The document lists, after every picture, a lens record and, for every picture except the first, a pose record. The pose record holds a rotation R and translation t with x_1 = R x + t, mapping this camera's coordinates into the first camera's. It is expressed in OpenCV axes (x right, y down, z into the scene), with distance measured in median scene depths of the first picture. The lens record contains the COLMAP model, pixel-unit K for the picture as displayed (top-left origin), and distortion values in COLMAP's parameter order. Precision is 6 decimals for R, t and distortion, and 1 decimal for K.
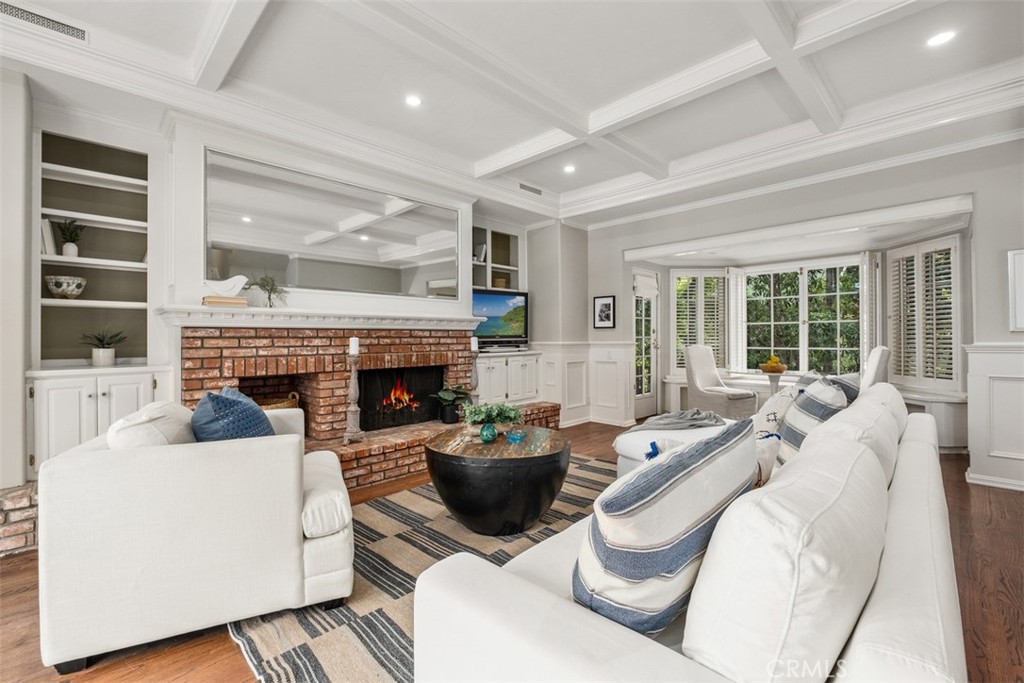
lens RADIAL K [[437.0, 0, 508.7], [0, 437.0, 336.0], [0, 0, 1]] dist [0.037126, 0.000317]
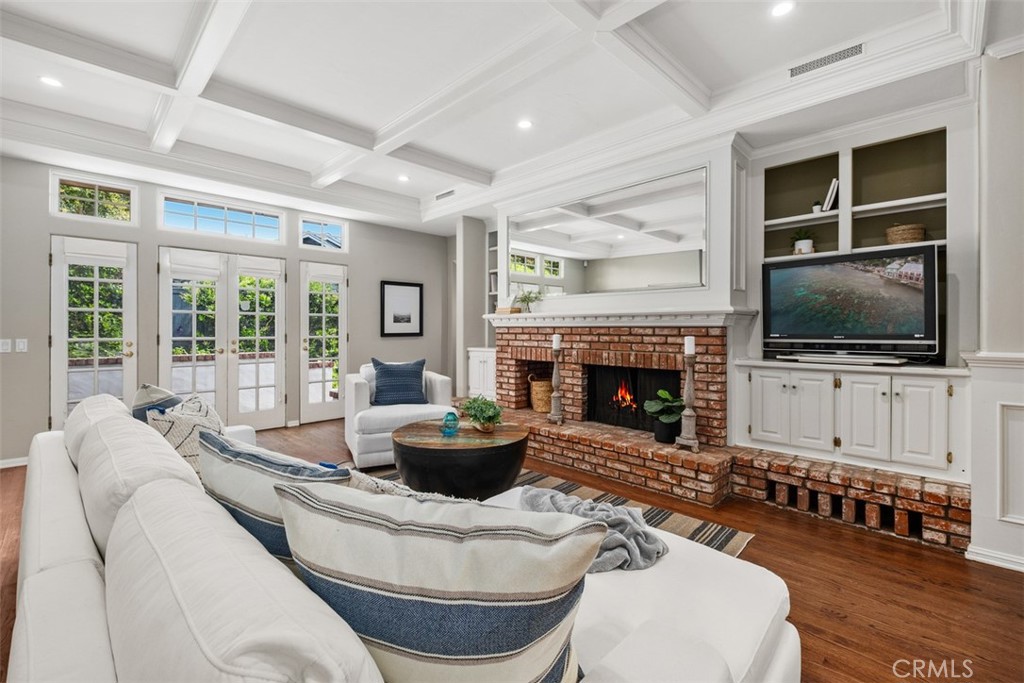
lens RADIAL K [[444.0, 0, 511.2], [0, 444.0, 337.7], [0, 0, 1]] dist [-0.000847, -0.000112]
pose [[0.009610, 0.010343, -0.999900, 0.704662], [-0.010657, 0.999891, 0.010240, 0.001773], [0.999897, 0.010557, 0.009719, 0.736895]]
